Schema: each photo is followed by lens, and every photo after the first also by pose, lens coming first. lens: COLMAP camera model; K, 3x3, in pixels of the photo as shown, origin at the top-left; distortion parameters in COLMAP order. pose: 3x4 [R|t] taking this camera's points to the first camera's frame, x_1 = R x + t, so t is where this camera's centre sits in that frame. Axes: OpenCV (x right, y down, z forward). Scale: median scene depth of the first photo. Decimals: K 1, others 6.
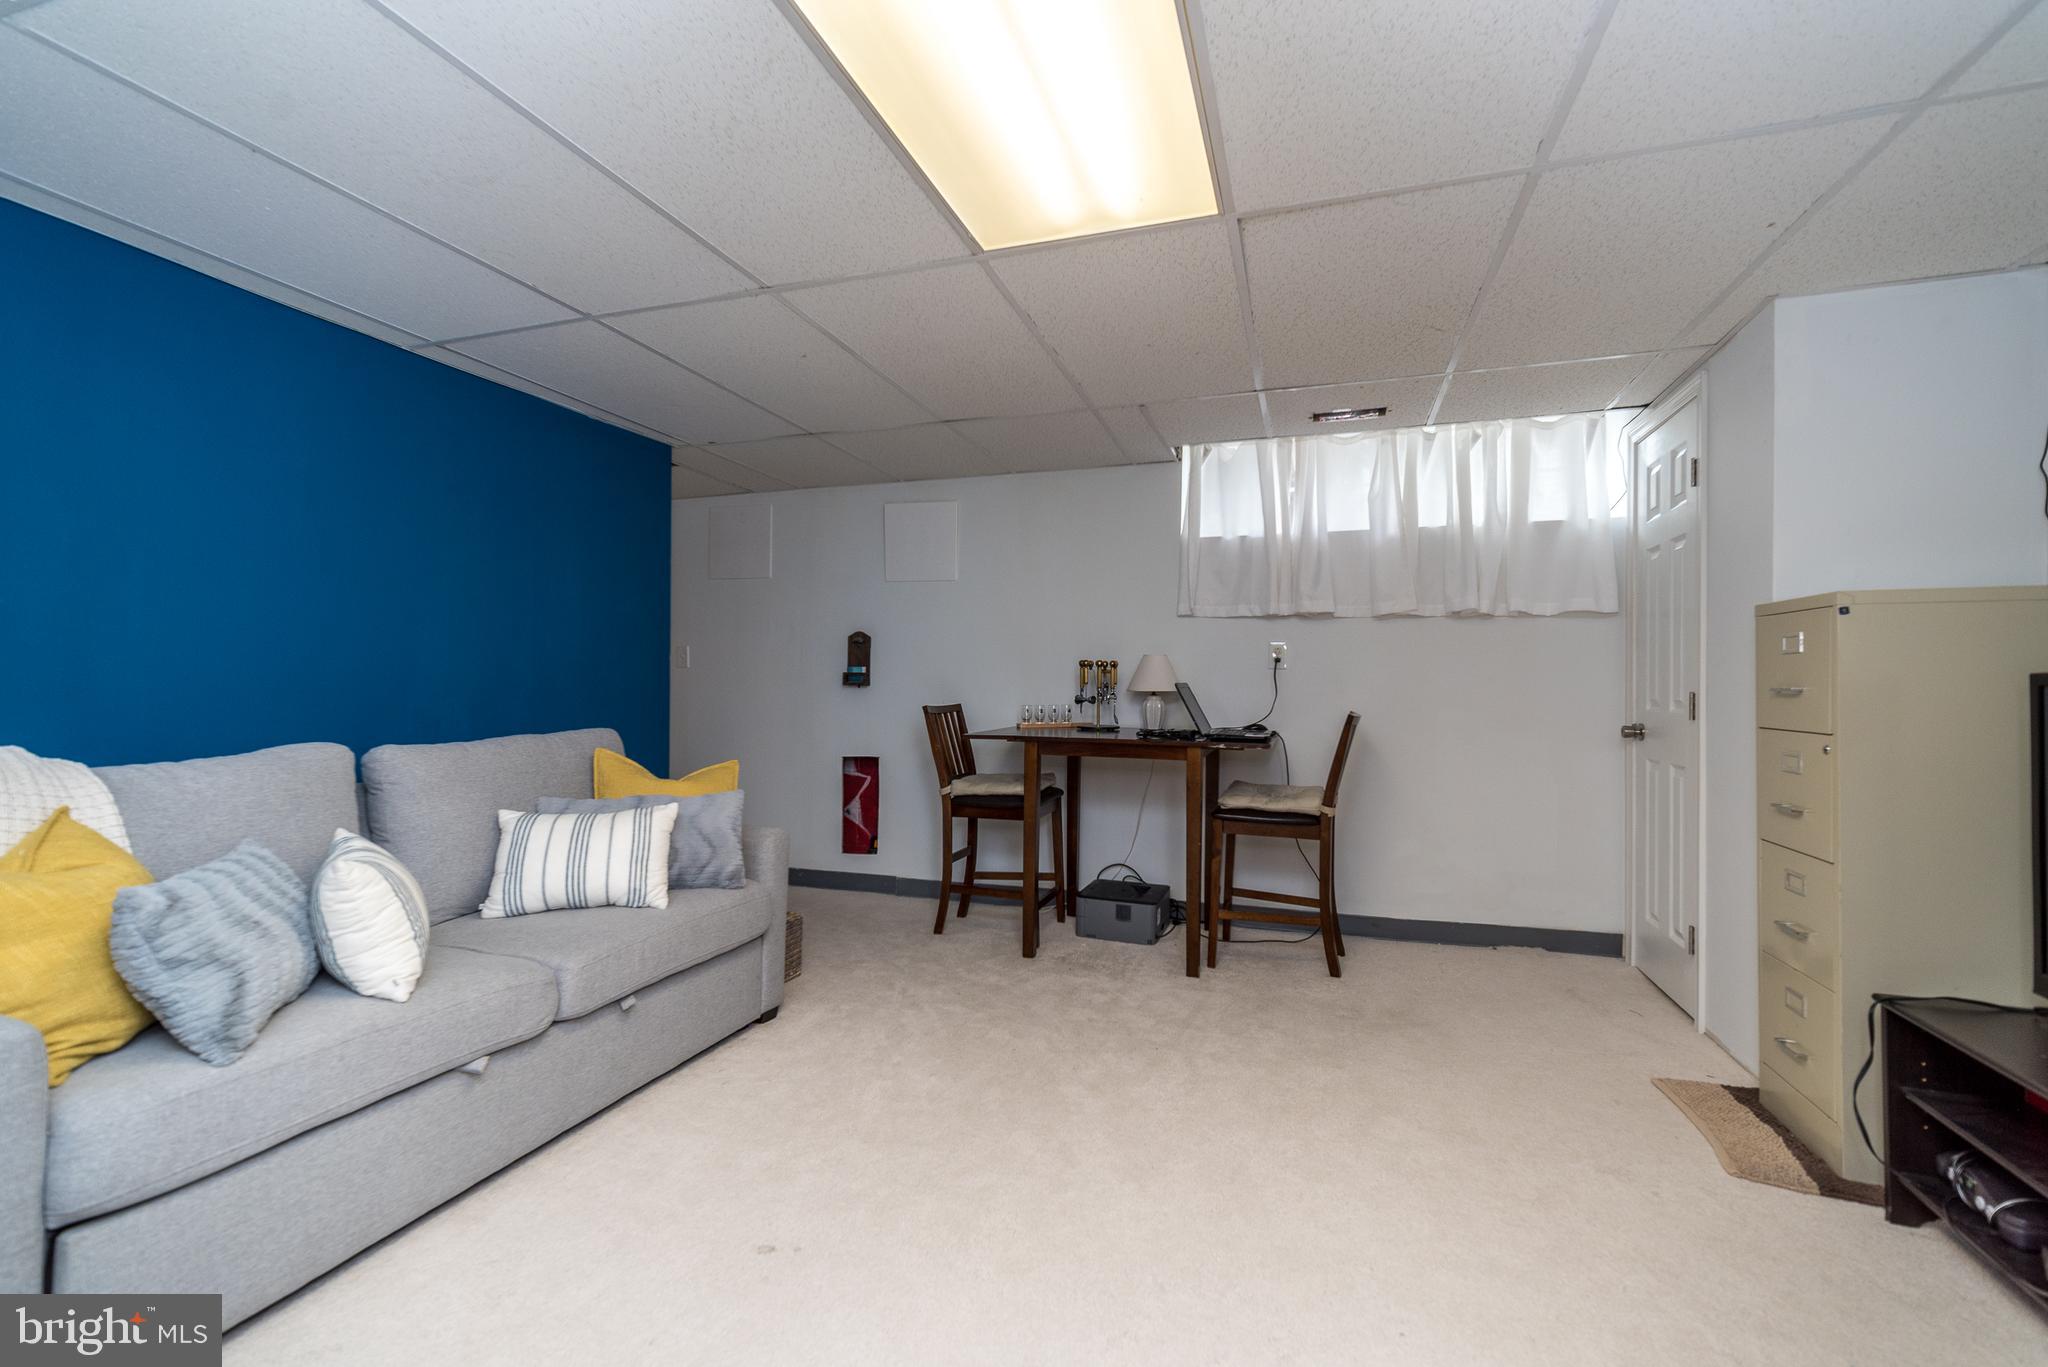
lens RADIAL K [[900.1, 0, 1027.8], [0, 900.1, 701.1], [0, 0, 1]] dist [0.009925, 0.000123]
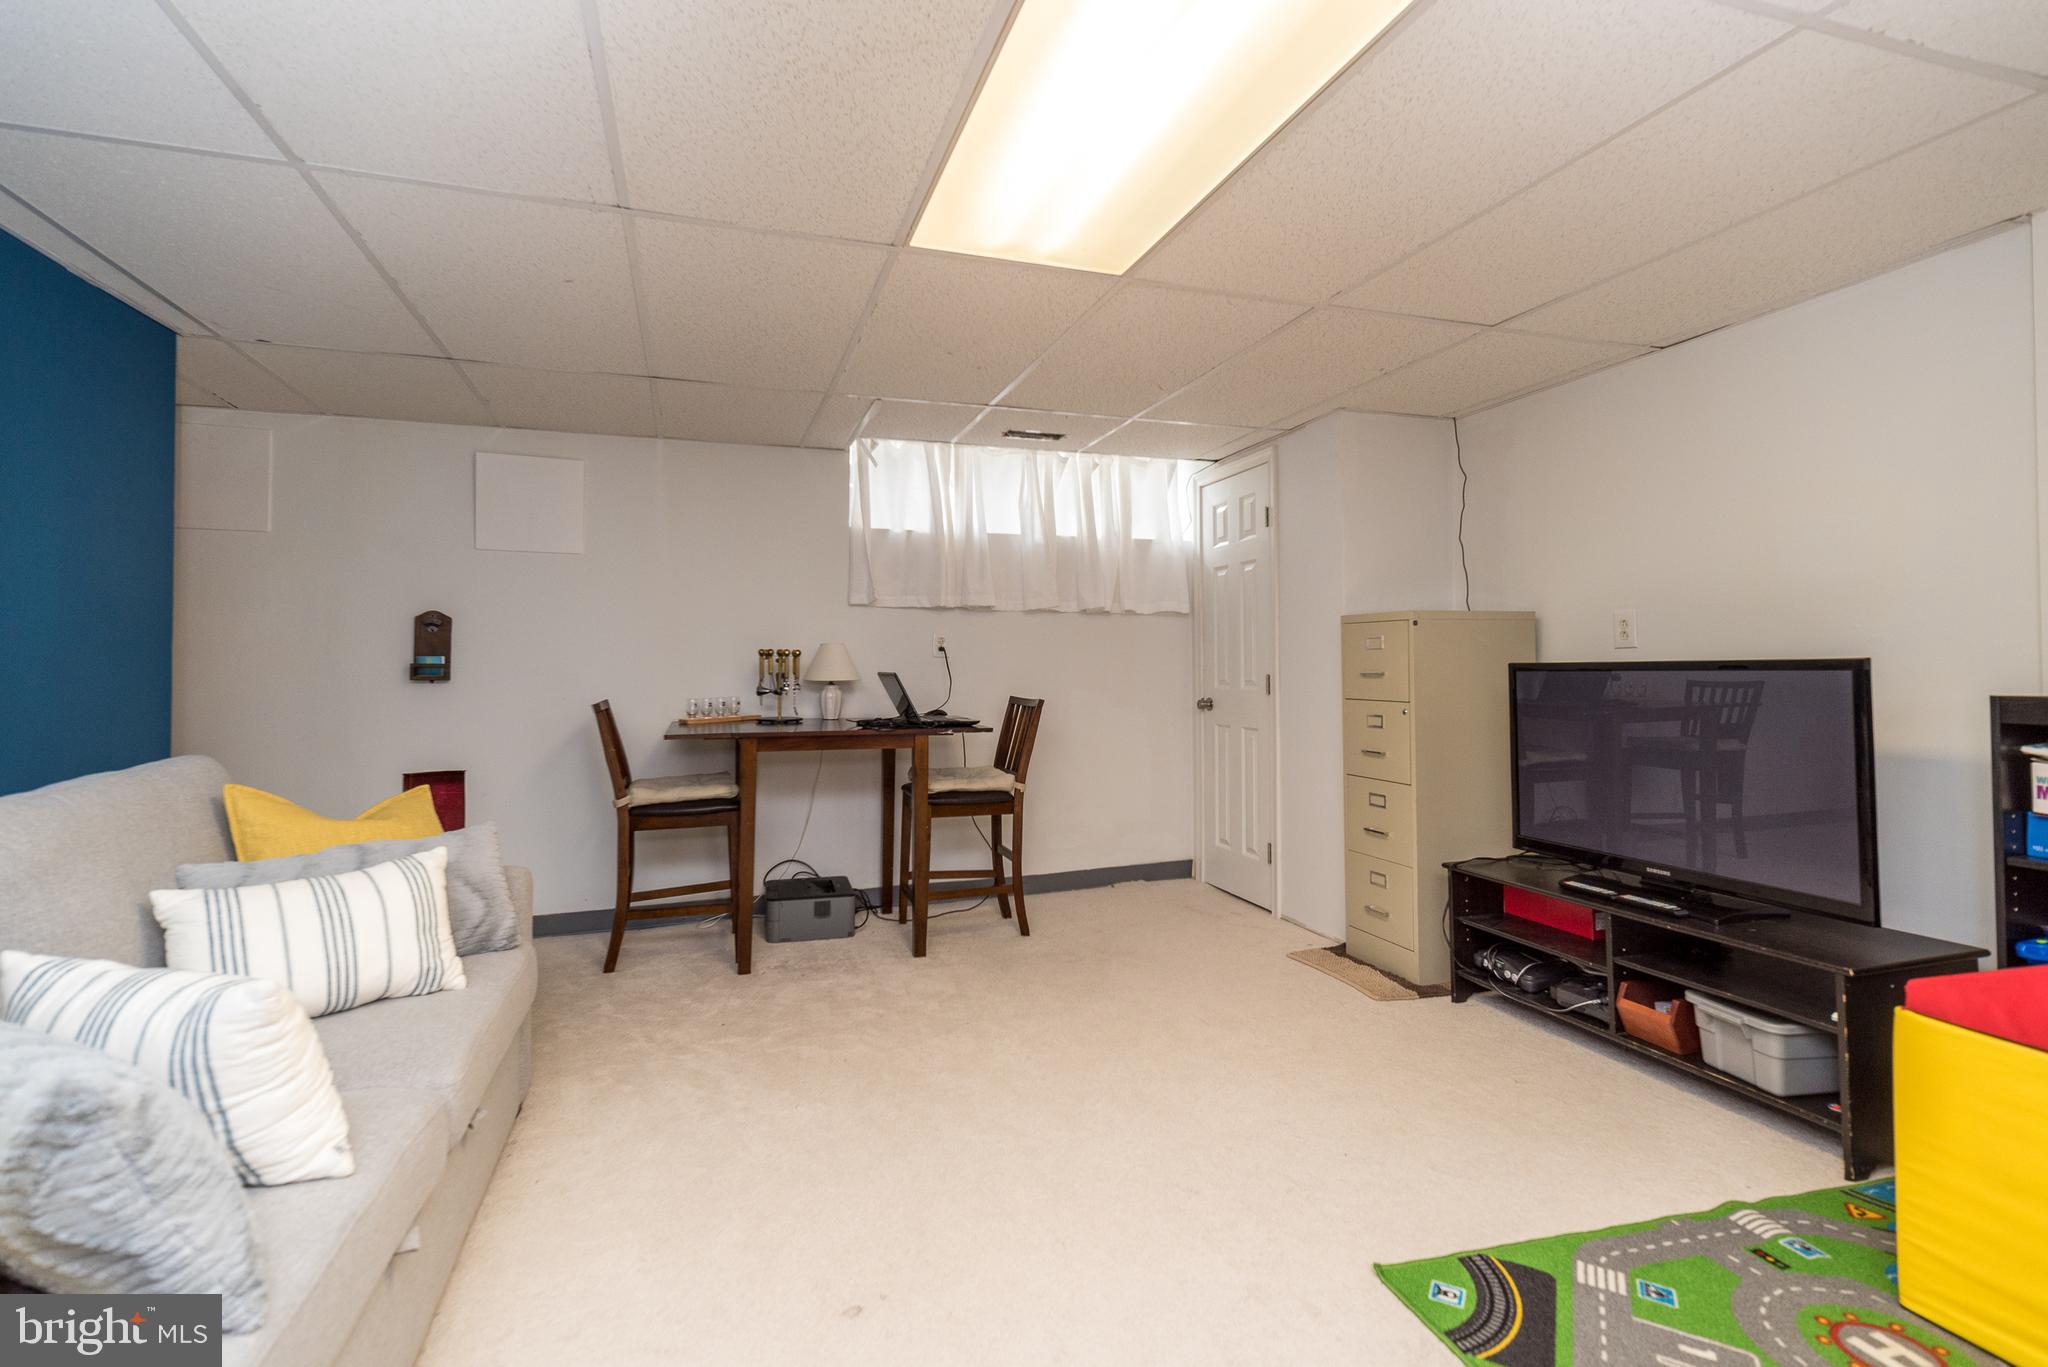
lens RADIAL K [[922.2, 0, 1034.3], [0, 922.2, 670.2], [0, 0, 1]] dist [0.008773, 0.001084]
pose [[0.800153, -0.013724, 0.599638, -0.317274], [0.022000, 0.999737, -0.006475, -0.011781], [-0.599392, 0.018373, 0.800245, 0.063564]]
